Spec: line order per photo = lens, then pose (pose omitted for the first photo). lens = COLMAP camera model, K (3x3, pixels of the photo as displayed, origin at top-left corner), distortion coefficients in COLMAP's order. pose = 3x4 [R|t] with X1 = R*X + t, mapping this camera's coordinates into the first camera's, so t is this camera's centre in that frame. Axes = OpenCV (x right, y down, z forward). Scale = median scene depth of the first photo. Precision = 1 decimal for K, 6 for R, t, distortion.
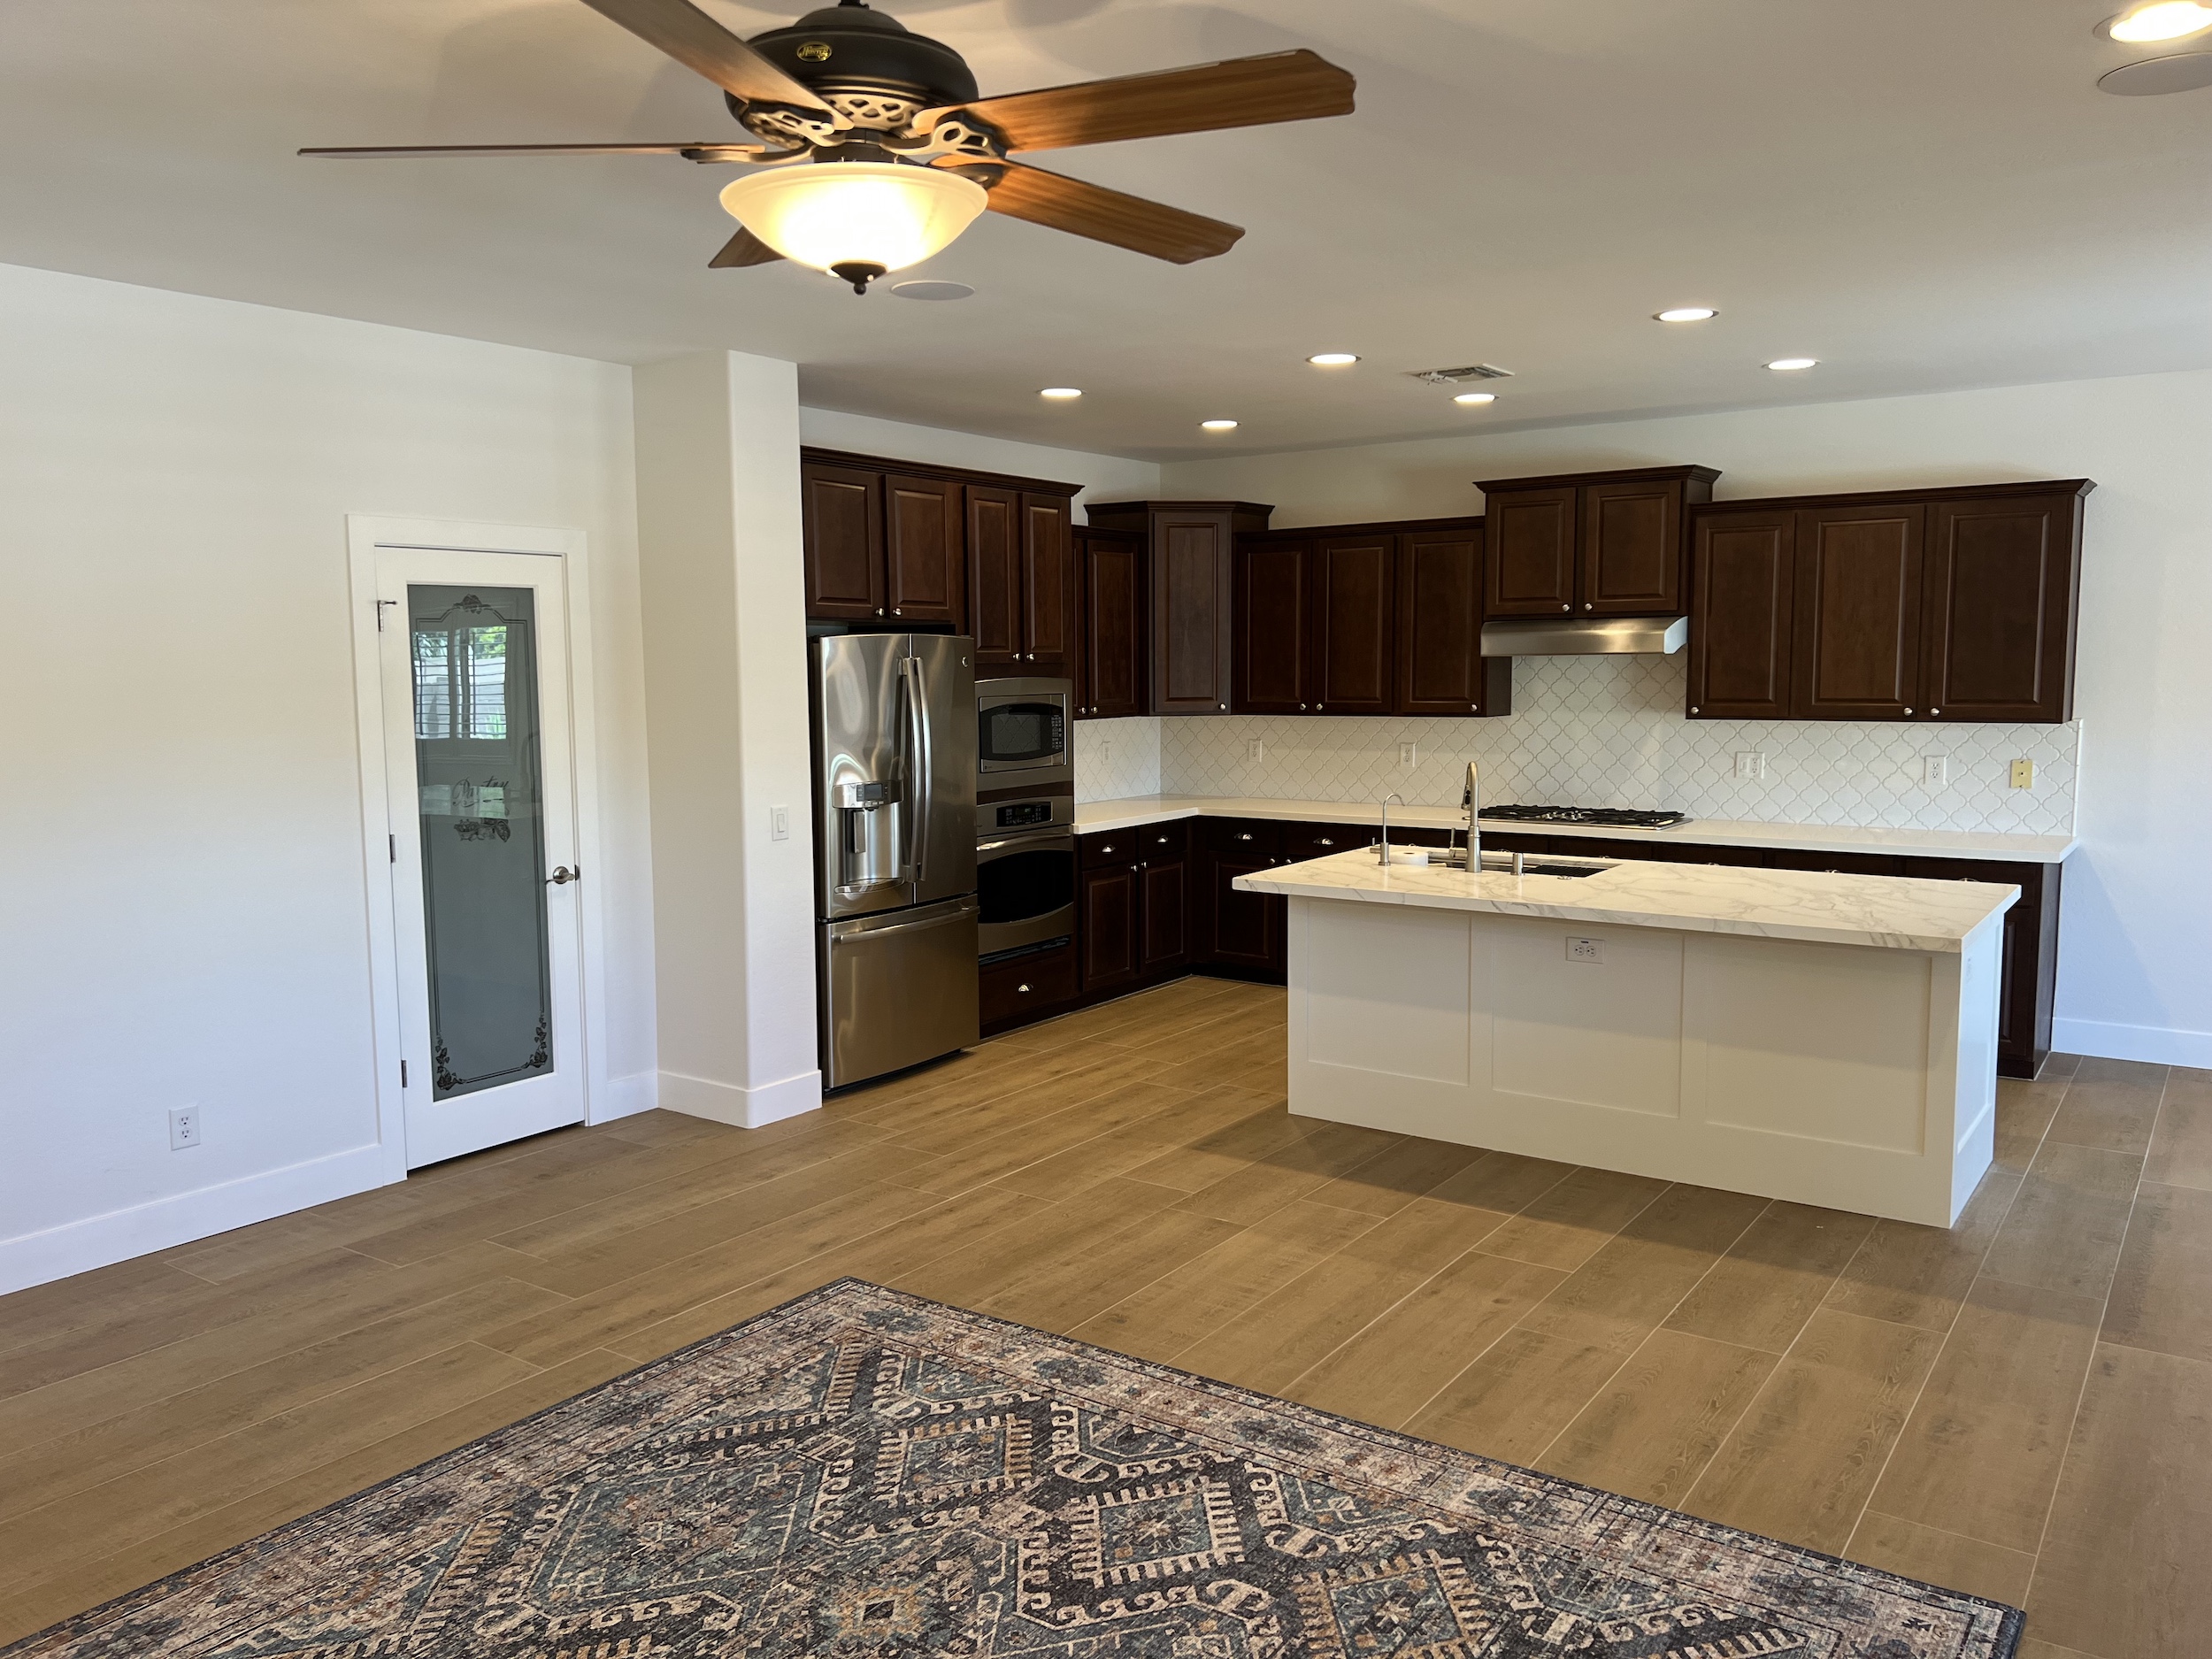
lens RADIAL K [[1666.2, 0, 1094.9], [0, 1666.2, 834.3], [0, 0, 1]] dist [0.048763, -0.053315]
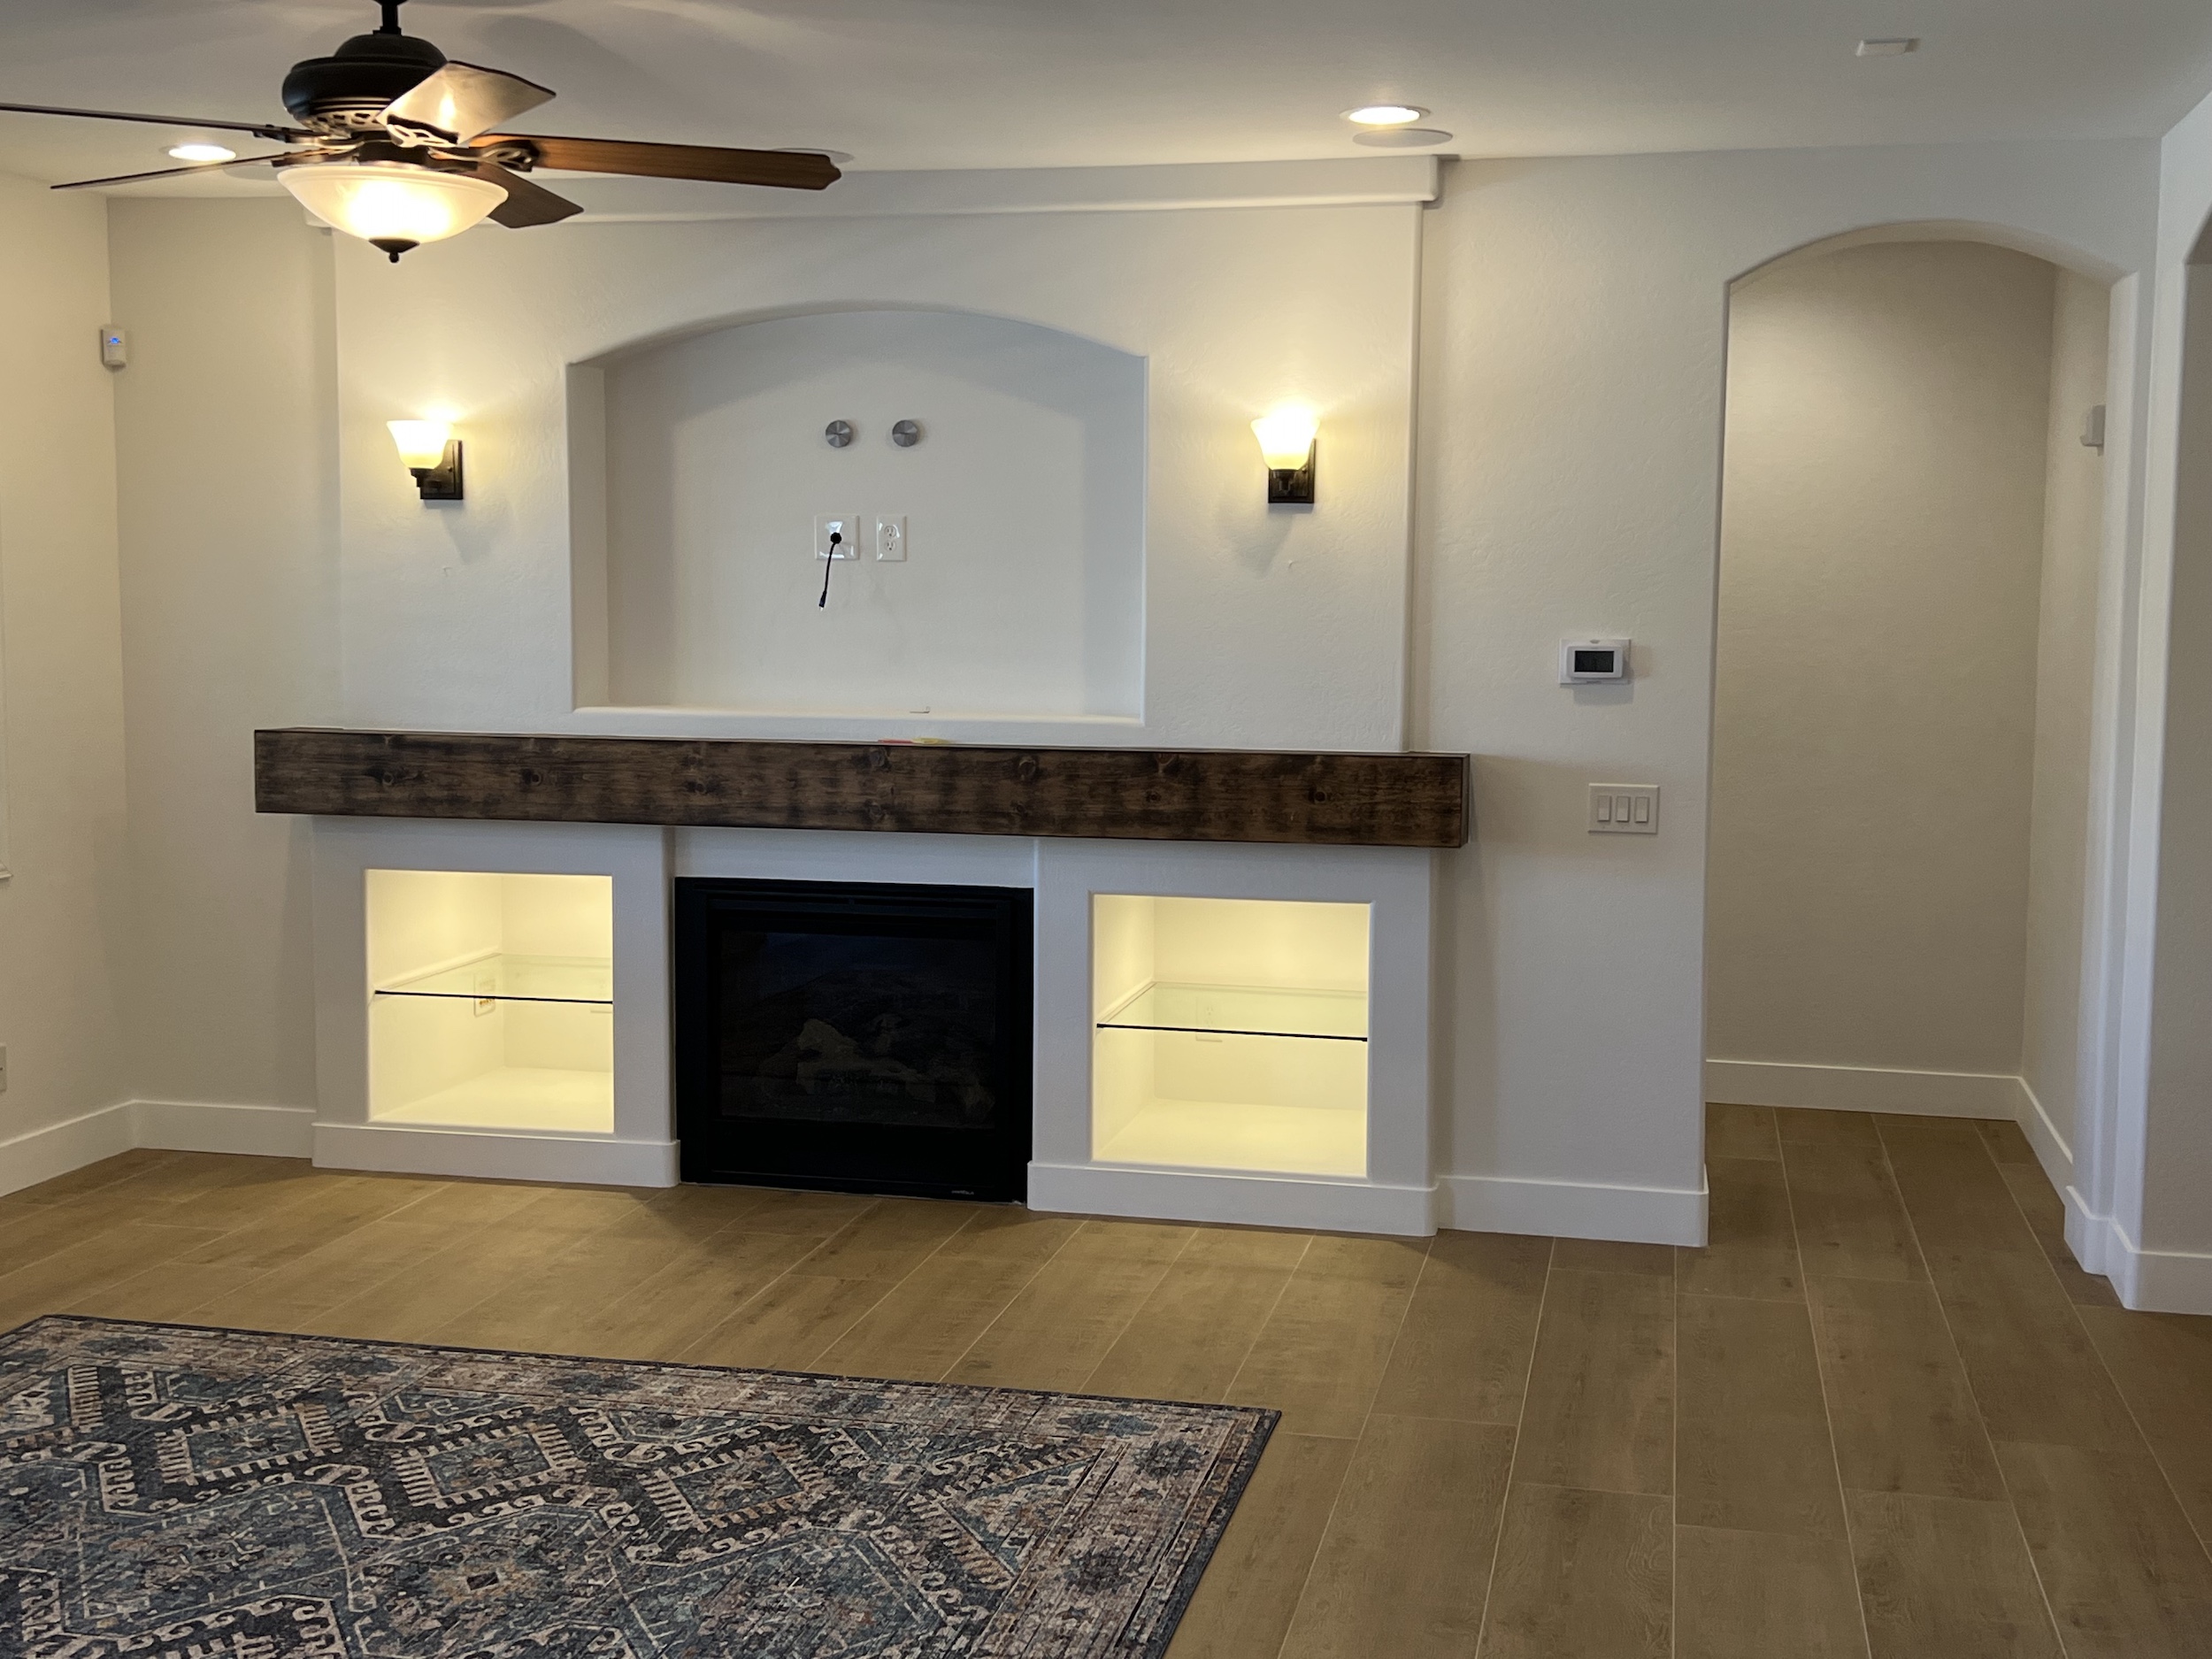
lens RADIAL K [[2478.5, 0, 1108.2], [0, 2478.5, 821.2], [0, 0, 1]] dist [0.011870, -0.015815]
pose [[-0.924984, 0.039293, -0.377969, 0.030139], [-0.041480, 0.978257, 0.203208, -0.134572], [0.377735, 0.203642, -0.903242, 1.237552]]
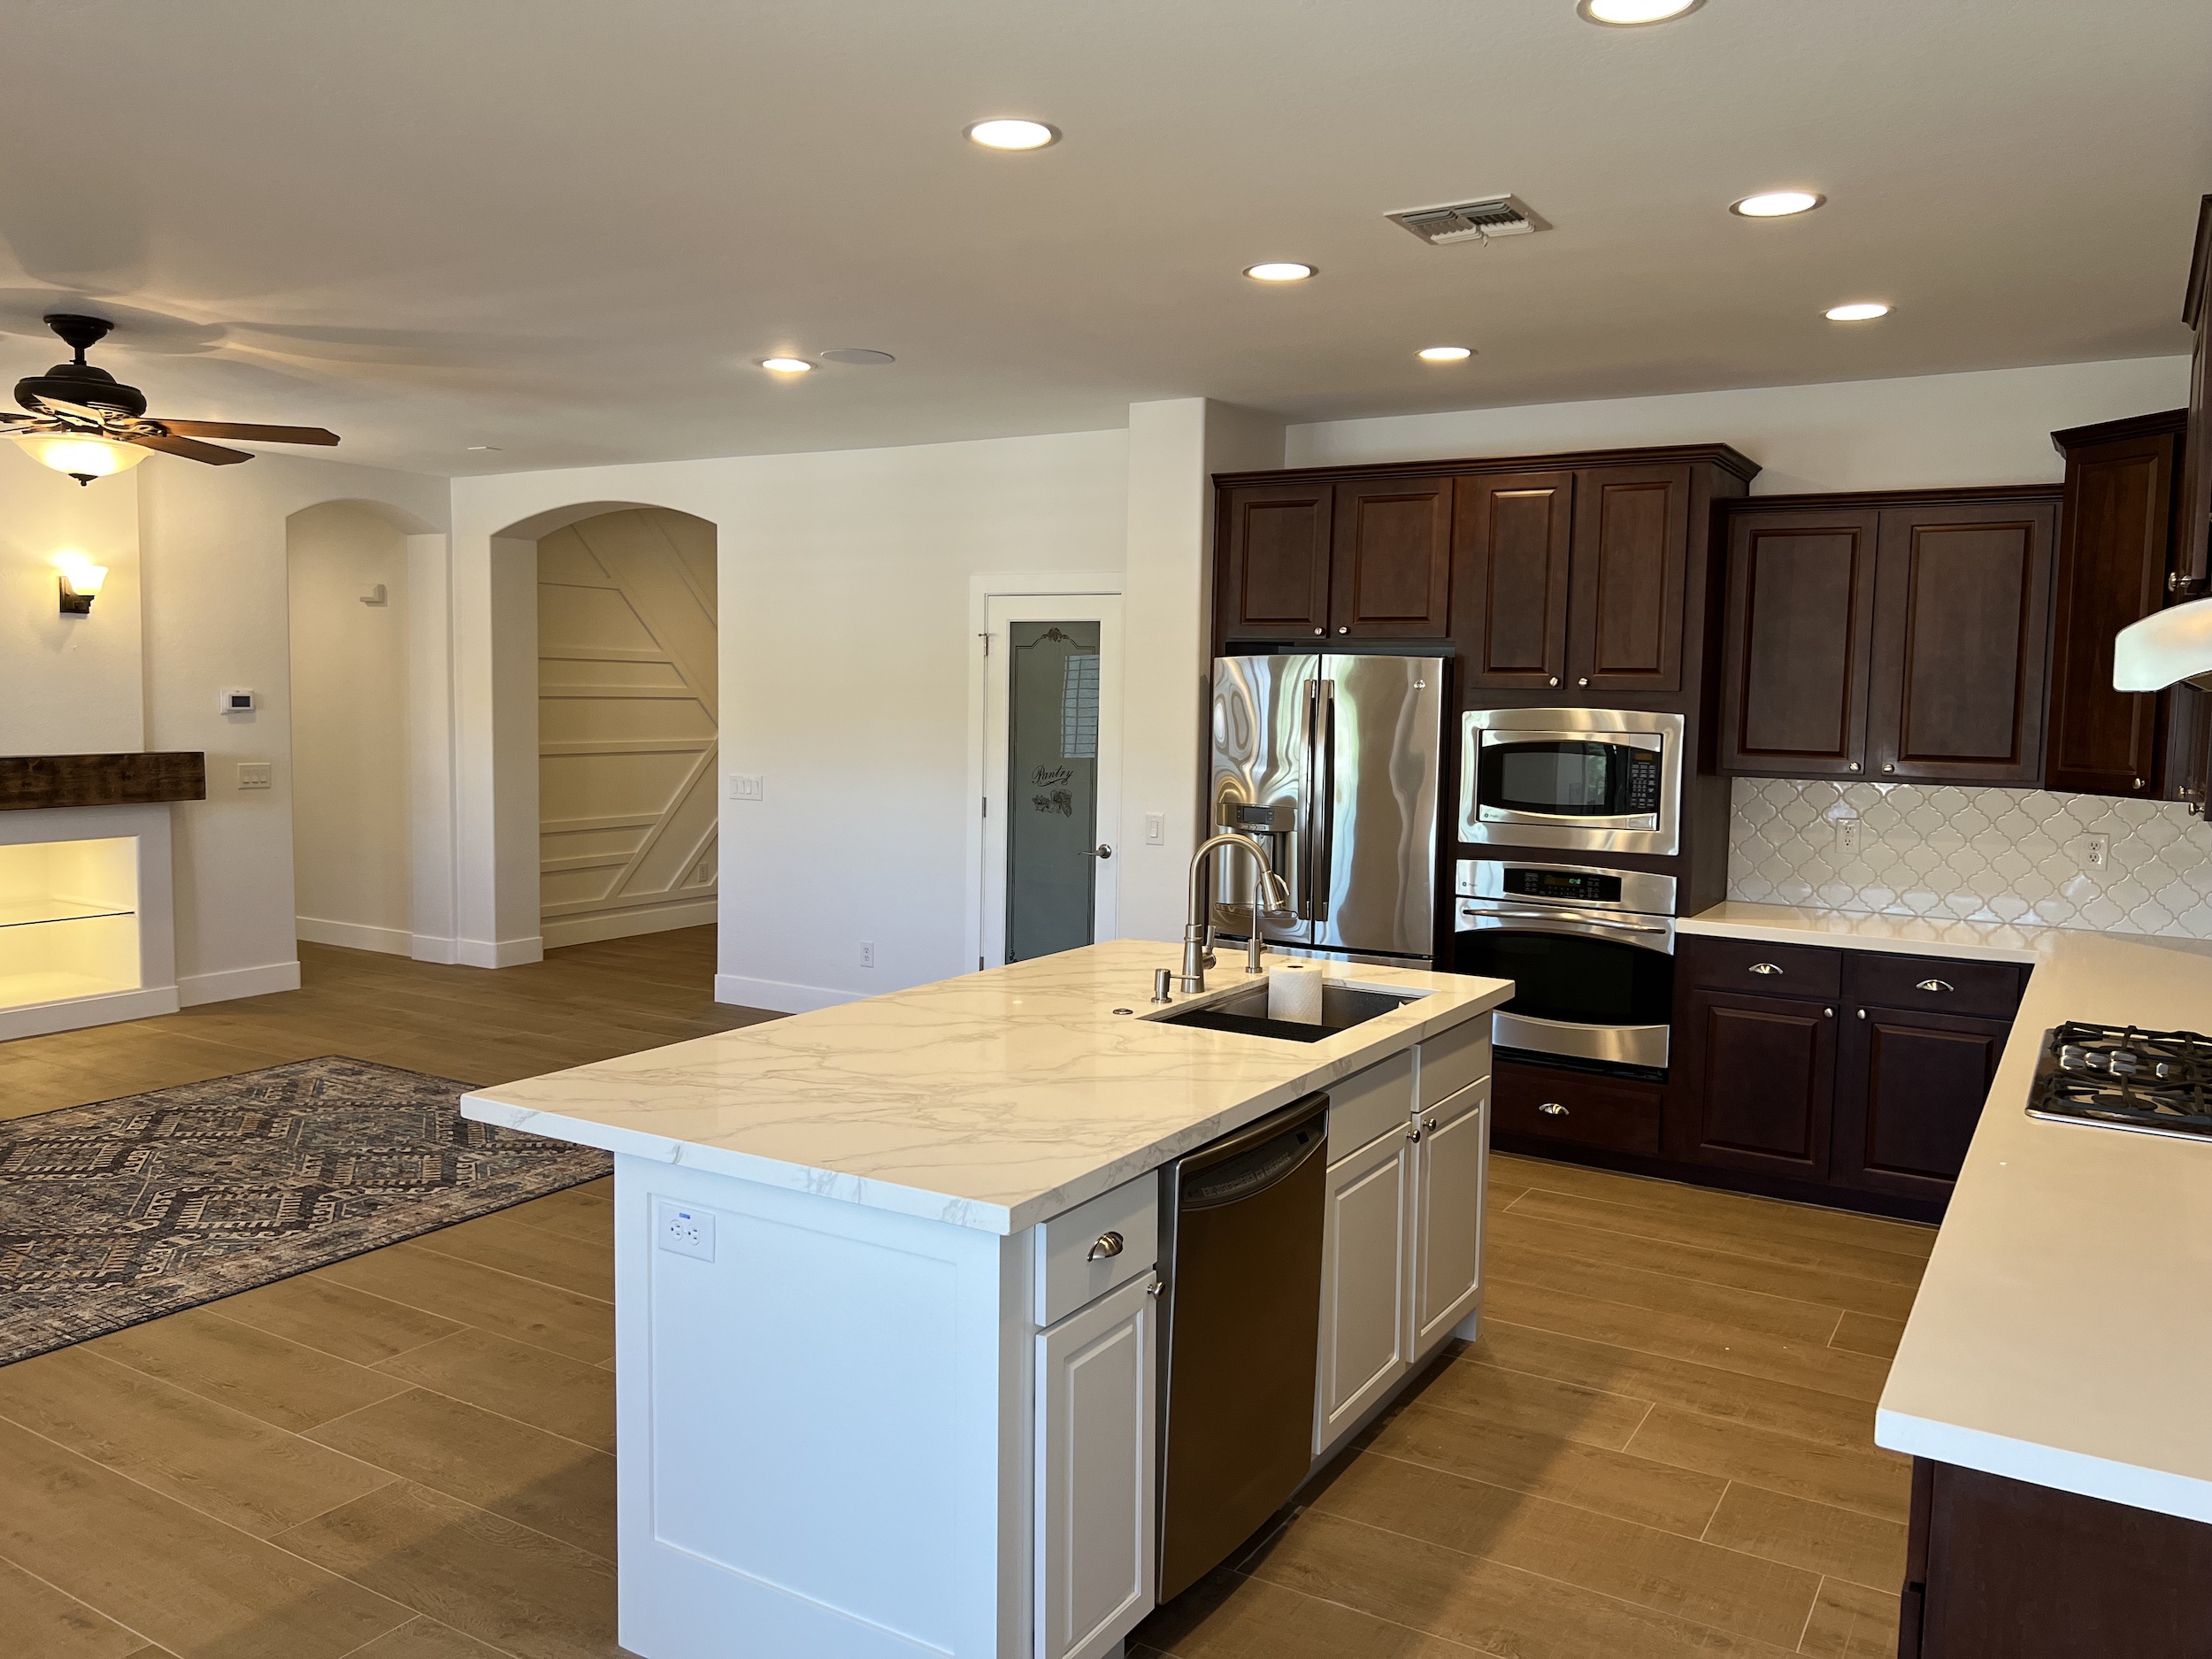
lens RADIAL K [[1669.9, 0, 1108.2], [0, 1669.9, 827.3], [0, 0, 1]] dist [0.049022, -0.047947]
pose [[0.063704, 0.094434, -0.993491, 0.947085], [-0.128334, 0.988022, 0.085685, -0.103840], [0.989683, 0.122040, 0.075060, 0.960828]]
